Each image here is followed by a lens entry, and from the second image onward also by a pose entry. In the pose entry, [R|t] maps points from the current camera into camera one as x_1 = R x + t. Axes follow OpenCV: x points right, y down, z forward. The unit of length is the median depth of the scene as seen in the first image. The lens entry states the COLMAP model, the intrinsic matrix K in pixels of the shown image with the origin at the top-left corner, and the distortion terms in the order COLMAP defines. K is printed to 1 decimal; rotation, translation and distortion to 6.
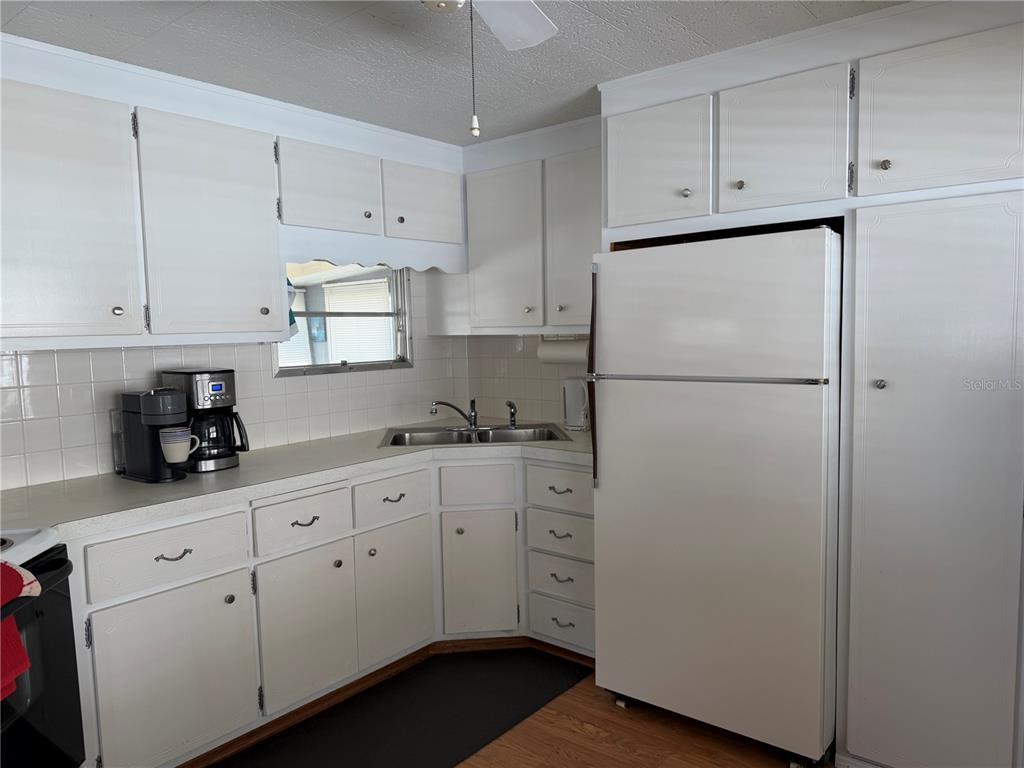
lens RADIAL K [[729.6, 0, 516.5], [0, 729.6, 383.4], [0, 0, 1]] dist [0.064295, -0.082146]
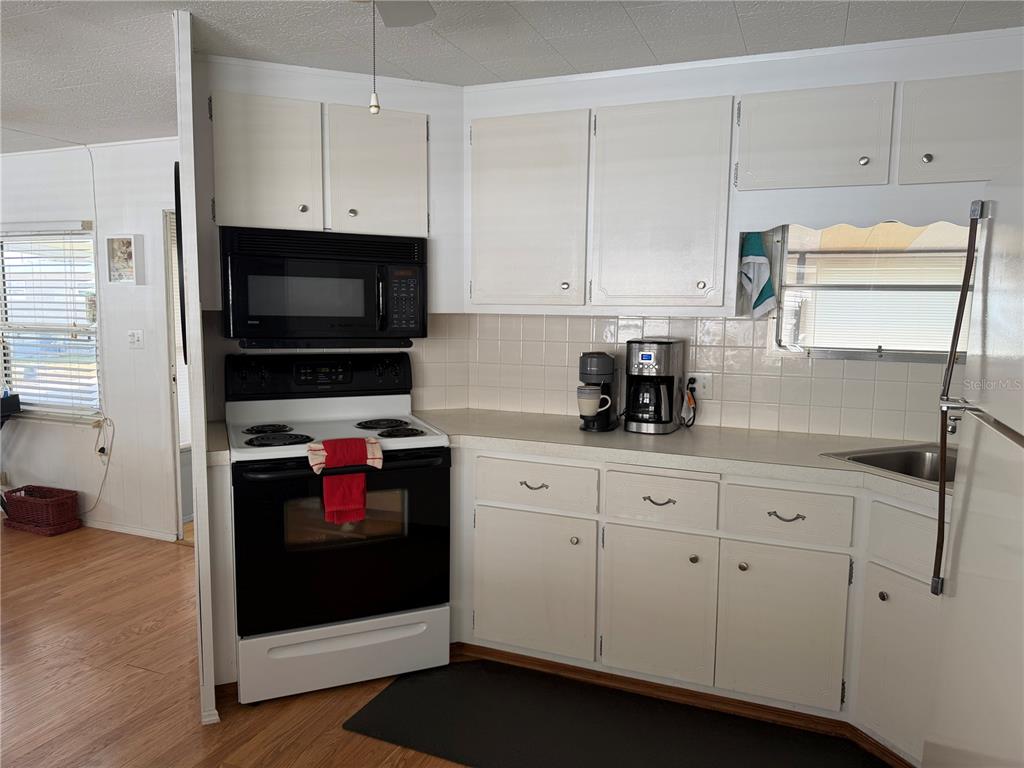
lens RADIAL K [[729.6, 0, 520.2], [0, 729.6, 388.4], [0, 0, 1]] dist [0.064295, -0.082146]
pose [[0.279687, 0.141987, -0.949534, 0.550623], [-0.091956, 0.988419, 0.120716, -0.059995], [0.955677, 0.053553, 0.289505, 0.509037]]
